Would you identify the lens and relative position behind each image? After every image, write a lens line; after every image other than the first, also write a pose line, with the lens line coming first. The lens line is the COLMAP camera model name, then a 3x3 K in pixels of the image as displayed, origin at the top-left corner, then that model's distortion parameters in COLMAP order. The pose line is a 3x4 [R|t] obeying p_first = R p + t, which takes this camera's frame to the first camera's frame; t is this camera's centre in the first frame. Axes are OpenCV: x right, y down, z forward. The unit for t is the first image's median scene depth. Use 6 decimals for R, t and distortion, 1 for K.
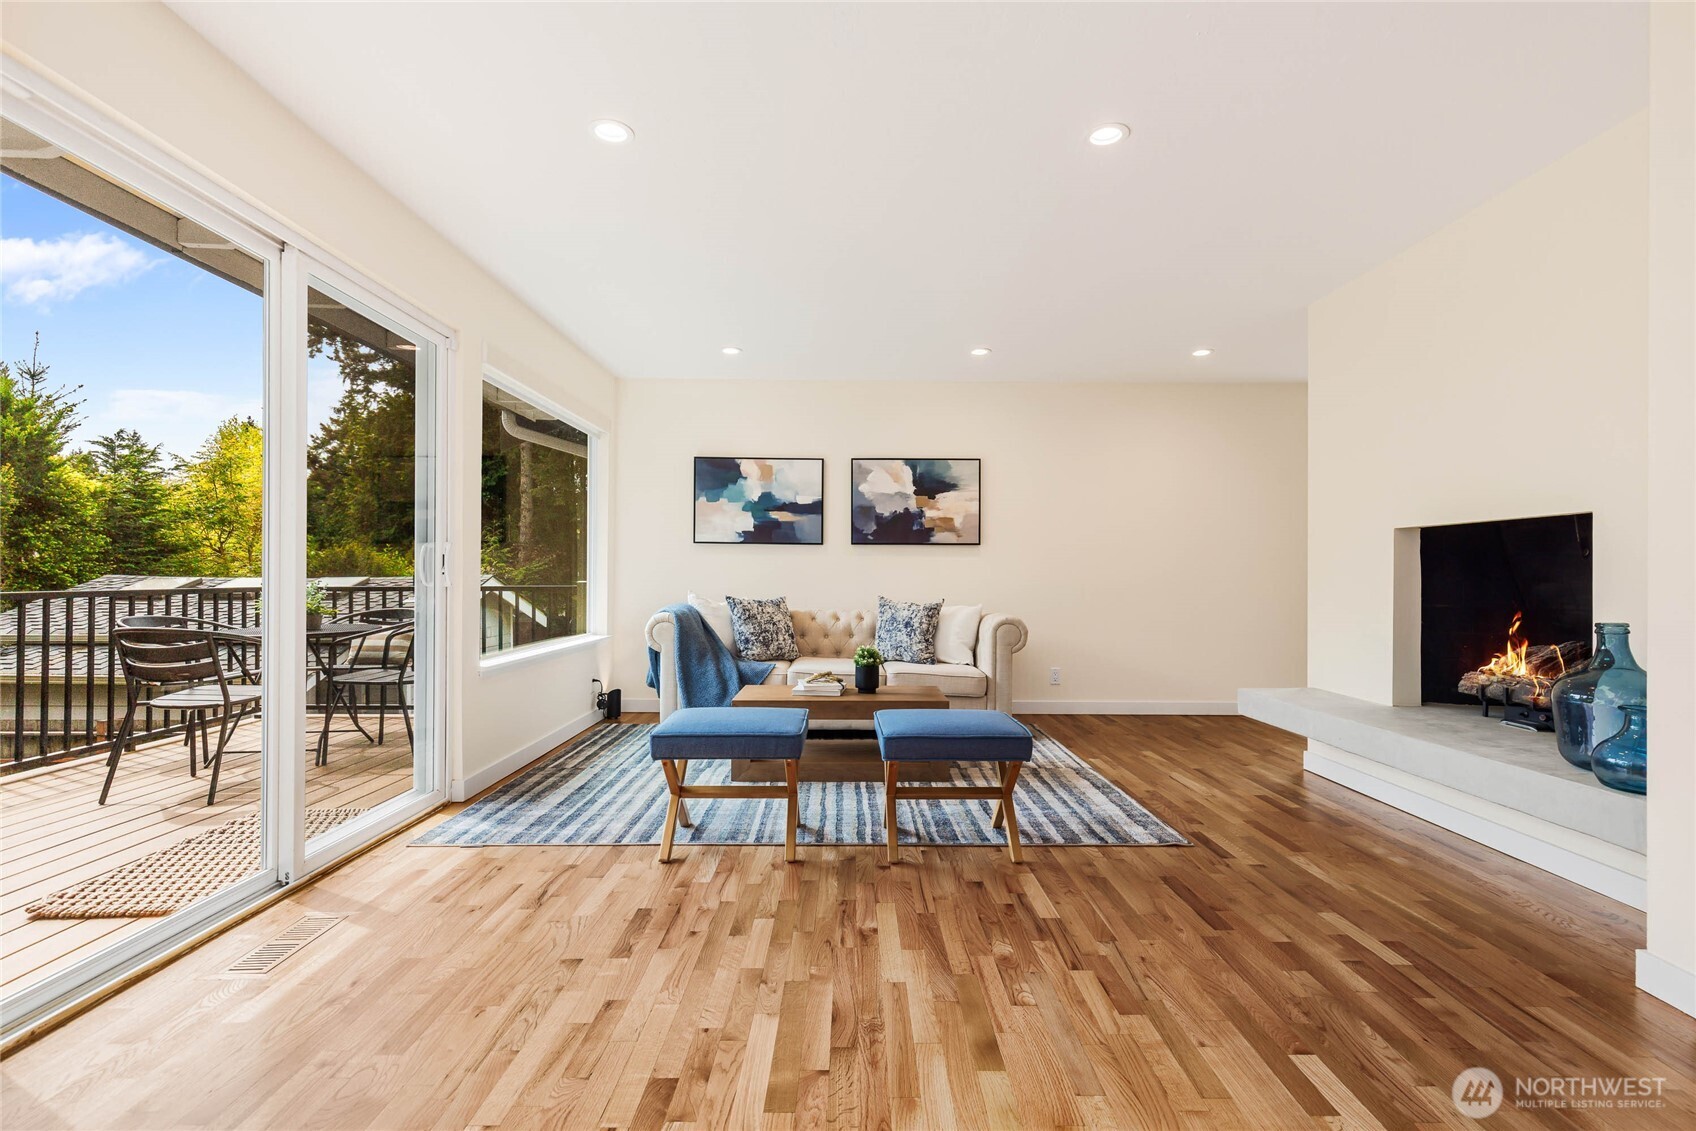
lens RADIAL K [[771.3, 0, 854.1], [0, 771.3, 574.7], [0, 0, 1]] dist [0.017372, -0.003344]
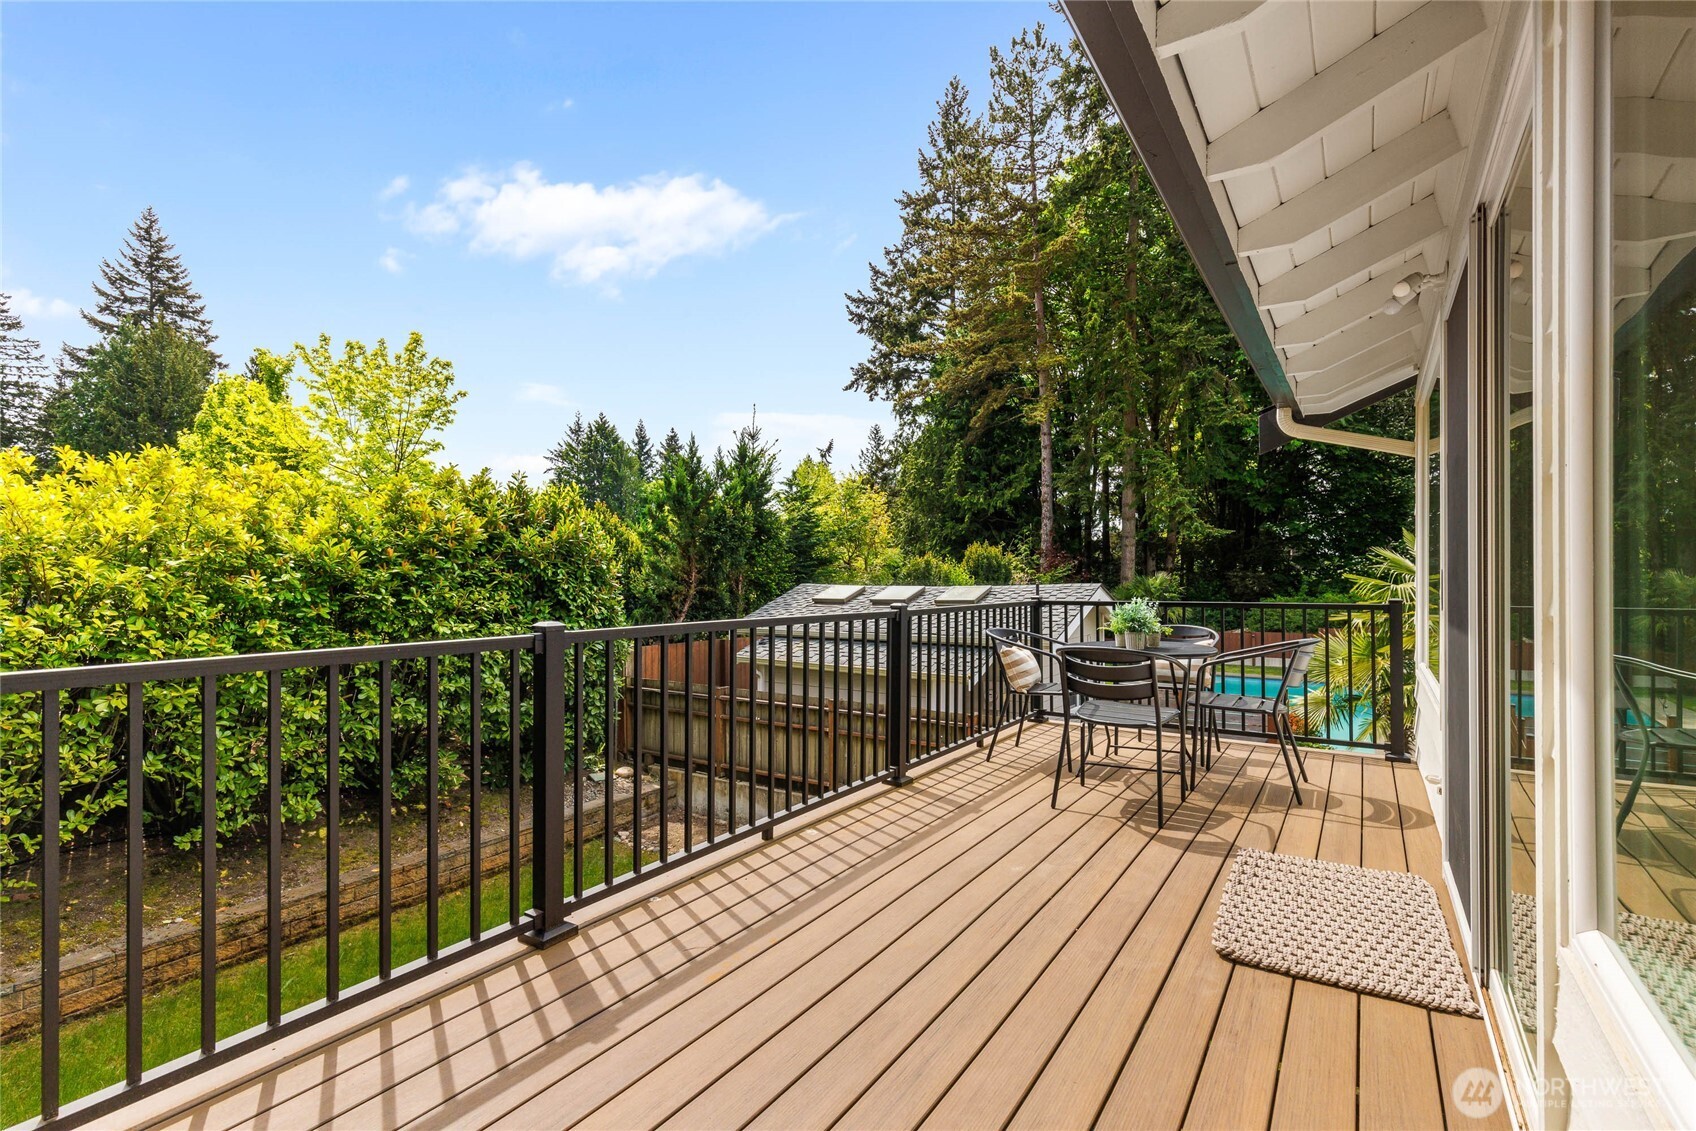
lens RADIAL K [[771.3, 0, 852.8], [0, 771.3, 576.3], [0, 0, 1]] dist [0.017372, -0.003344]
pose [[0.828512, -0.006947, -0.559928, -0.385018], [0.005185, 0.999975, -0.004736, -0.012248], [0.559947, 0.001020, 0.828528, -0.019023]]
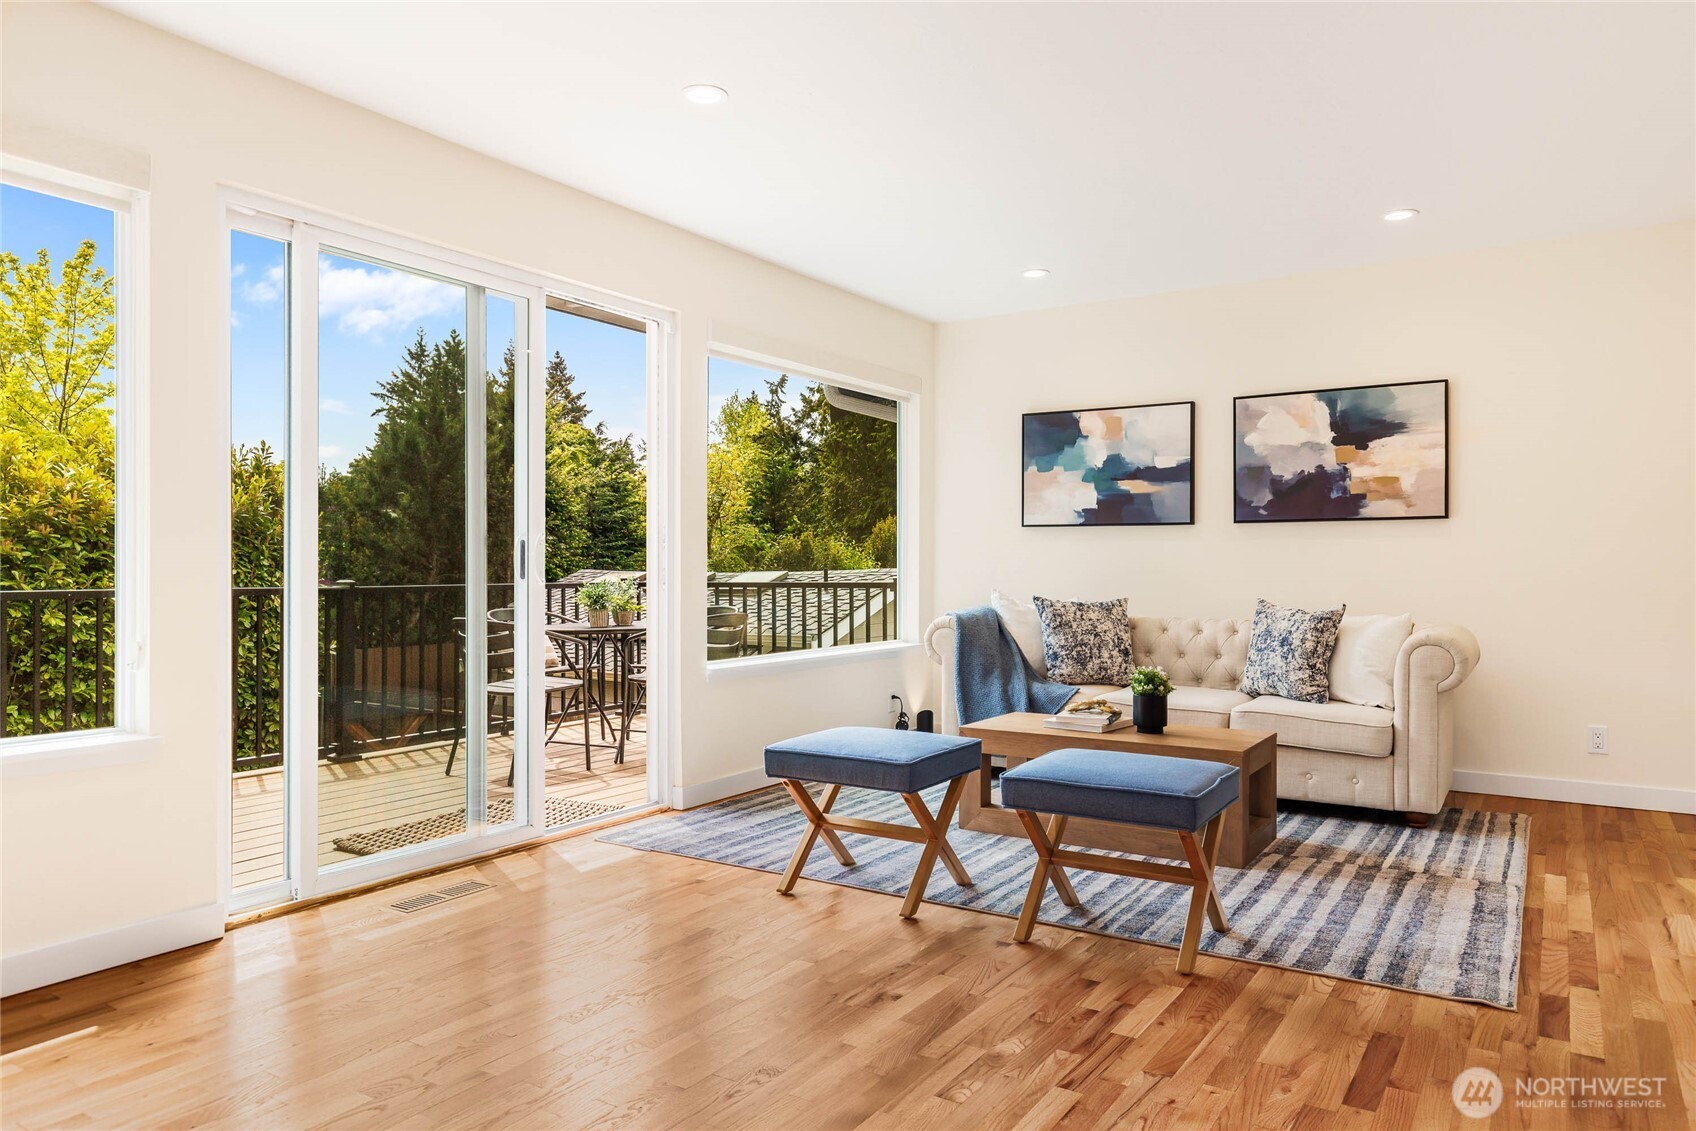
lens RADIAL K [[1102.2, 0, 852.2], [0, 1102.2, 568.7], [0, 0, 1]] dist [0.017142, -0.006263]
pose [[0.838236, -0.003264, -0.545299, 0.247374], [0.004319, 0.999990, 0.000654, -0.000747], [0.545291, -0.002903, 0.838242, -0.008072]]
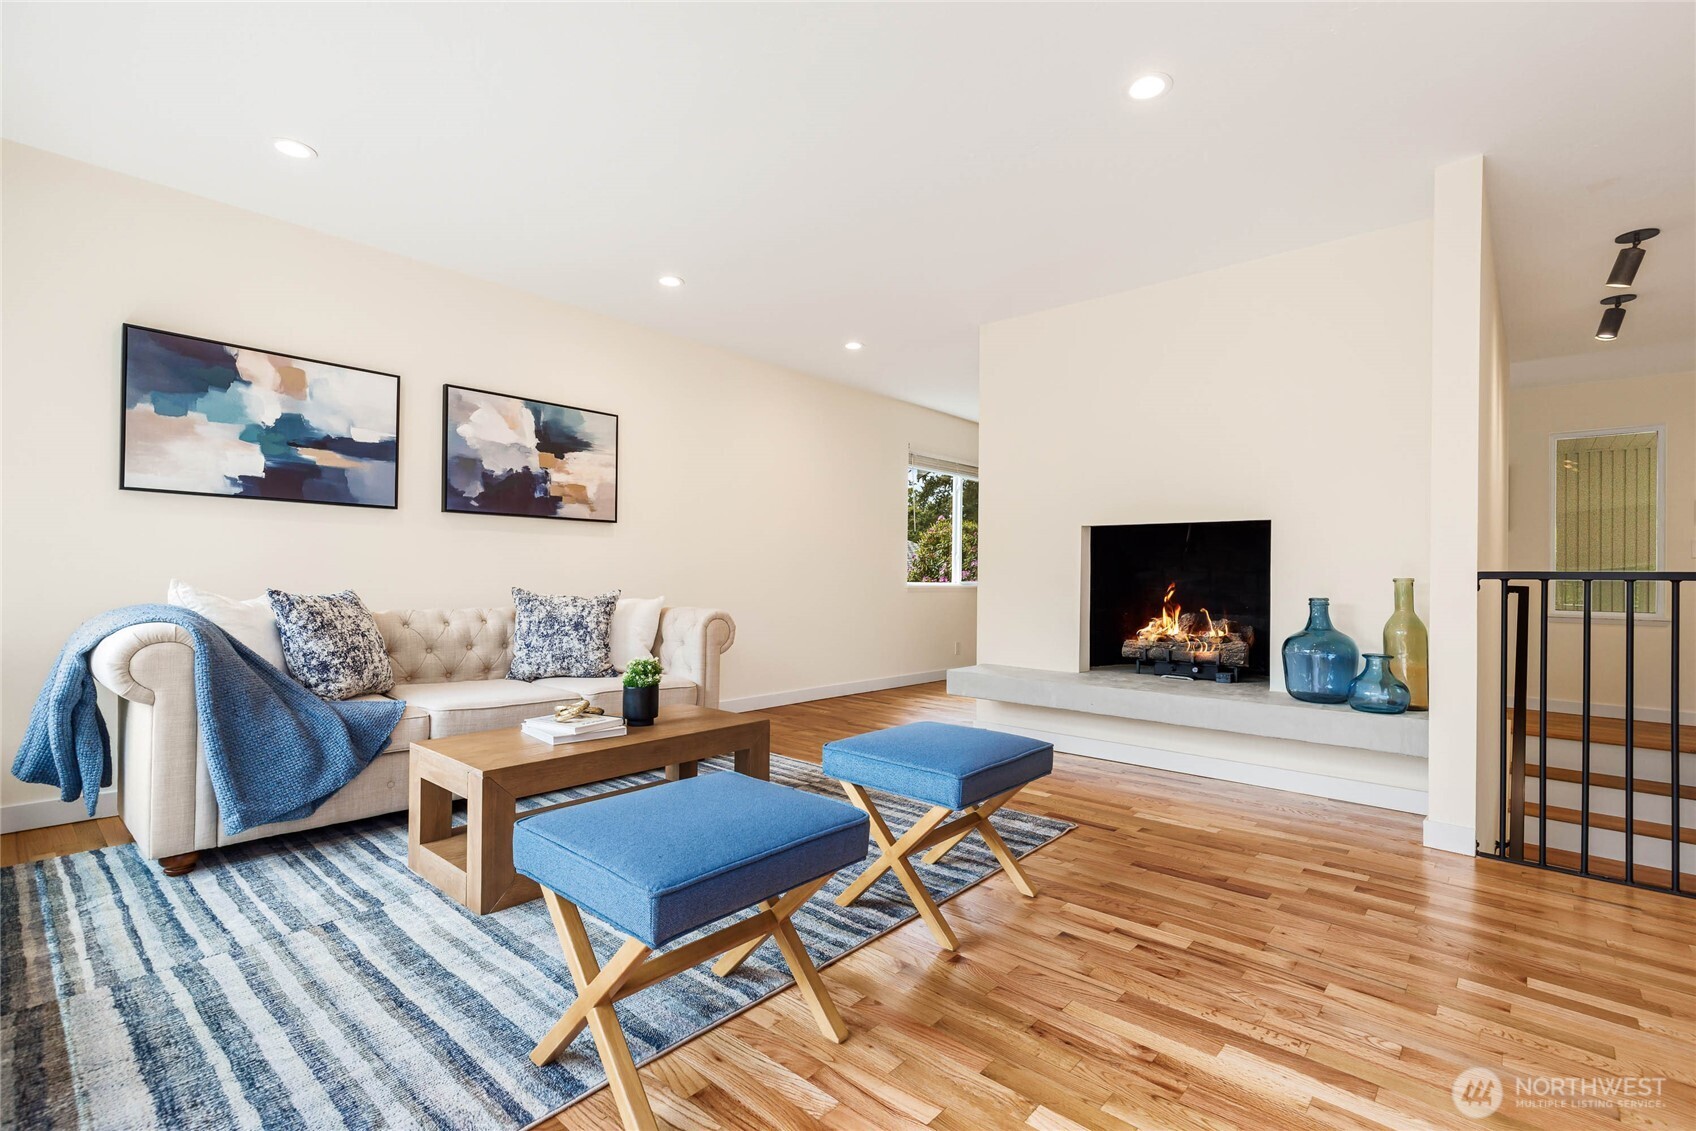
lens RADIAL K [[771.3, 0, 850.0], [0, 771.3, 561.7], [0, 0, 1]] dist [0.017372, -0.003344]
pose [[0.665571, 0.016370, 0.746155, -0.272846], [-0.010687, 0.999866, -0.012403, 0.009282], [-0.746258, 0.000281, 0.665656, 0.284624]]
